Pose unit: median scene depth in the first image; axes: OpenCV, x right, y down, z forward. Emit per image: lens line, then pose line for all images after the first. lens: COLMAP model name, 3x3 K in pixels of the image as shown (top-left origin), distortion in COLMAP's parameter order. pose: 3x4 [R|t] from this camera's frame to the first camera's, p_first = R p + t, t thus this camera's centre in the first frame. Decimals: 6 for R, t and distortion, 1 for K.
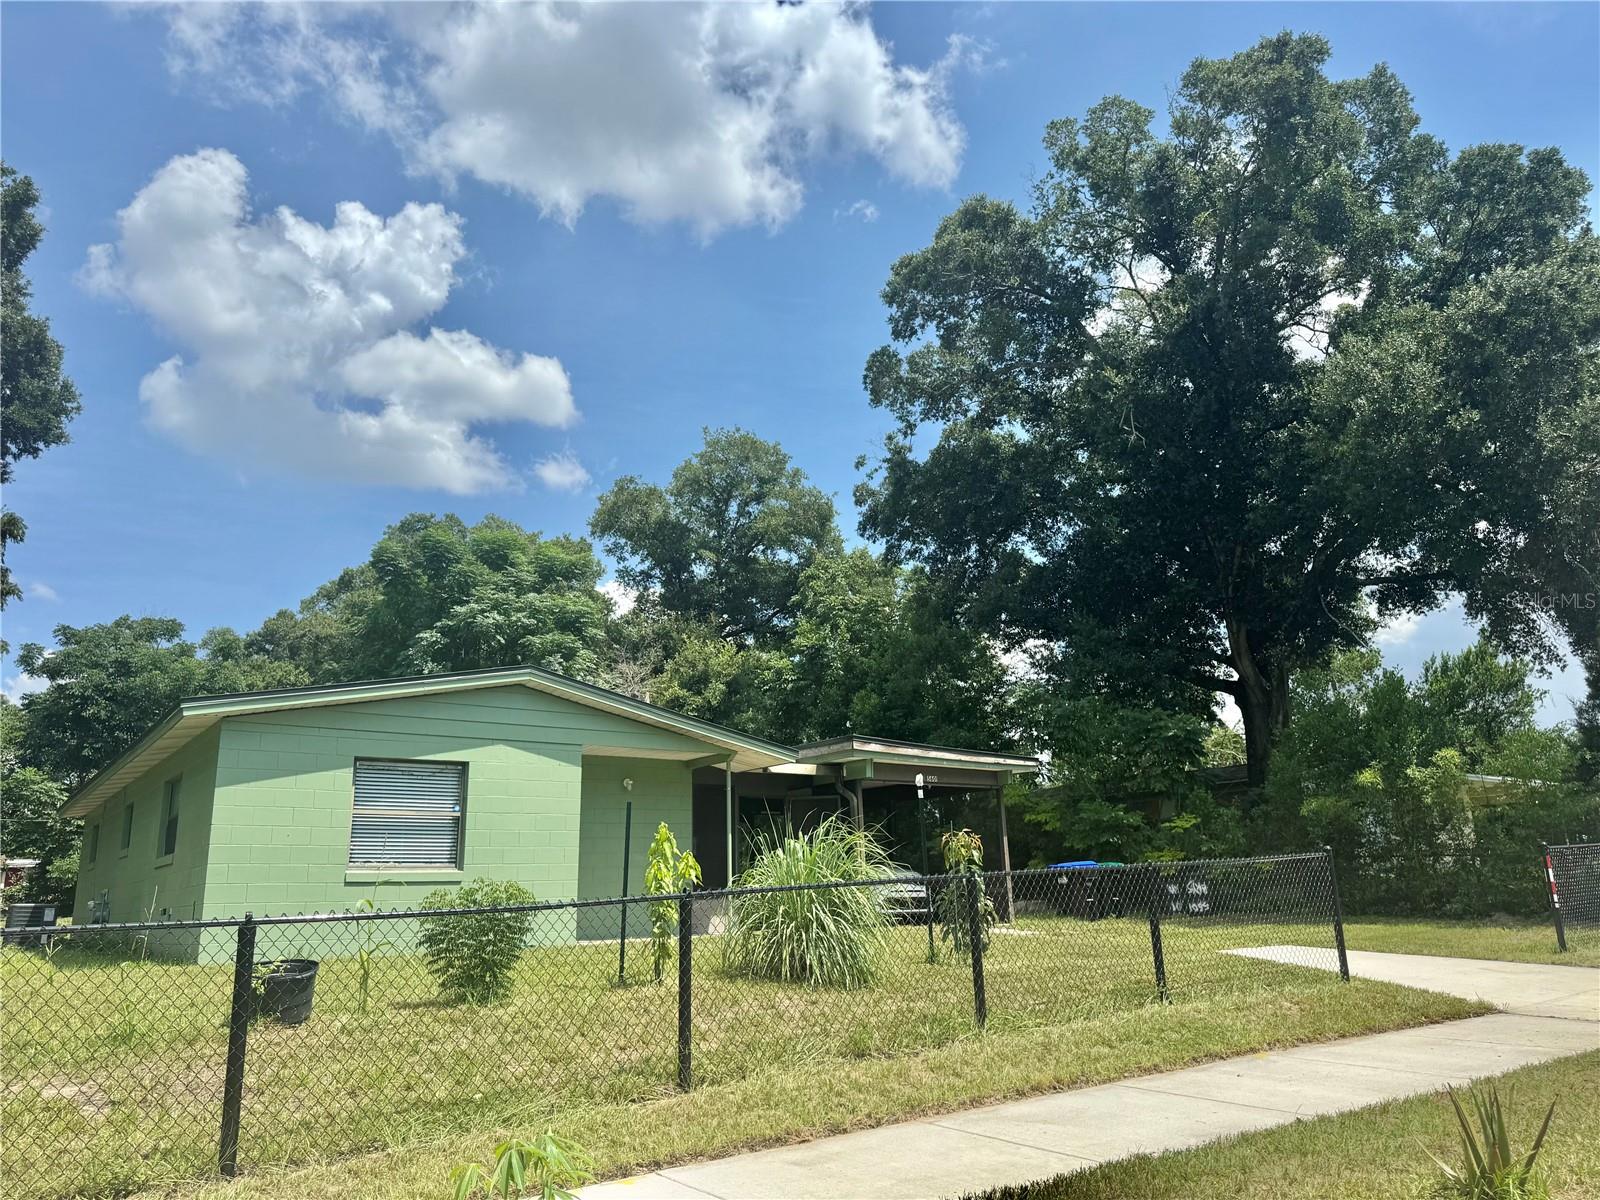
lens RADIAL K [[1117.9, 0, 800.0], [0, 1117.9, 600.0], [0, 0, 1]] dist [0.069913, -0.124004]
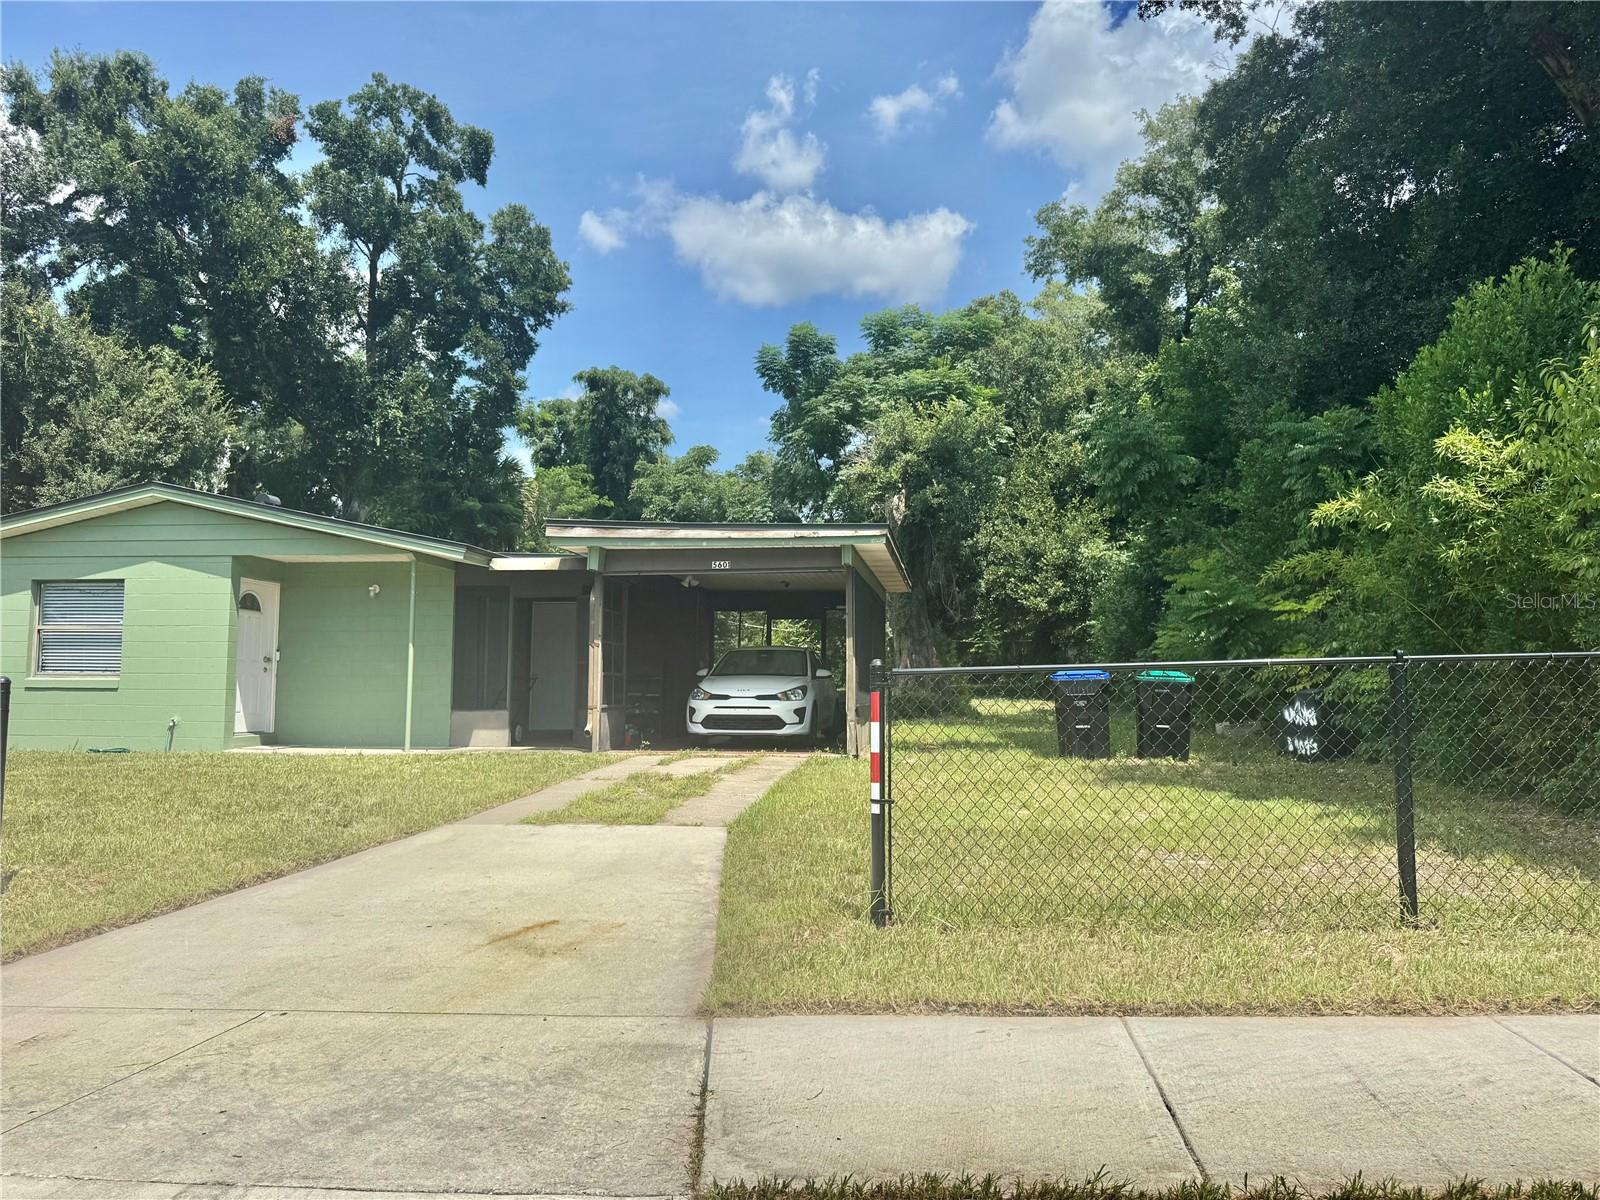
lens RADIAL K [[1117.9, 0, 800.0], [0, 1117.9, 600.0], [0, 0, 1]] dist [0.069913, -0.124004]
pose [[0.718209, -0.026013, -0.695341, 0.881316], [0.158695, 0.979088, 0.127286, 0.124028], [0.677490, -0.201765, 0.707318, 0.646194]]
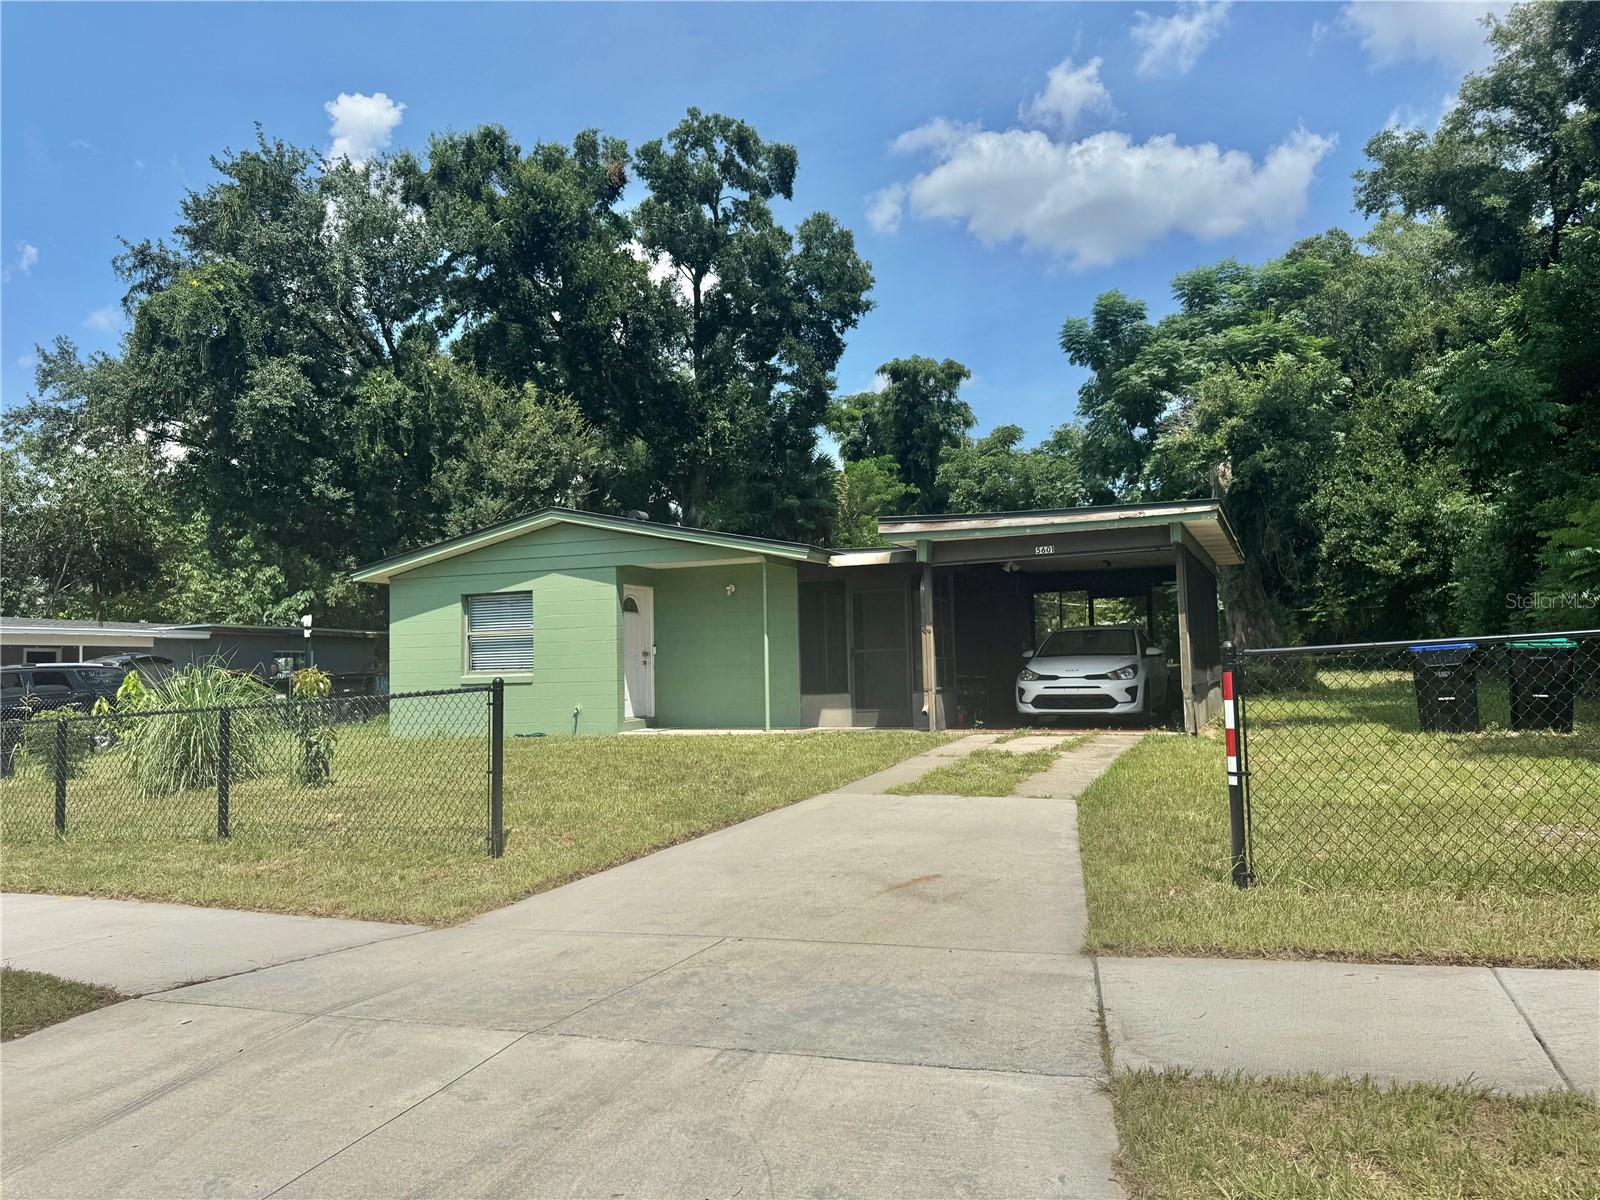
lens RADIAL K [[1108.7, 0, 800.0], [0, 1108.7, 600.0], [0, 0, 1]] dist [0.165066, -0.358374]
pose [[0.503088, -0.041737, -0.863227, 0.911820], [0.234353, 0.967997, 0.089778, 0.108422], [0.831854, -0.247466, 0.496769, 0.599325]]
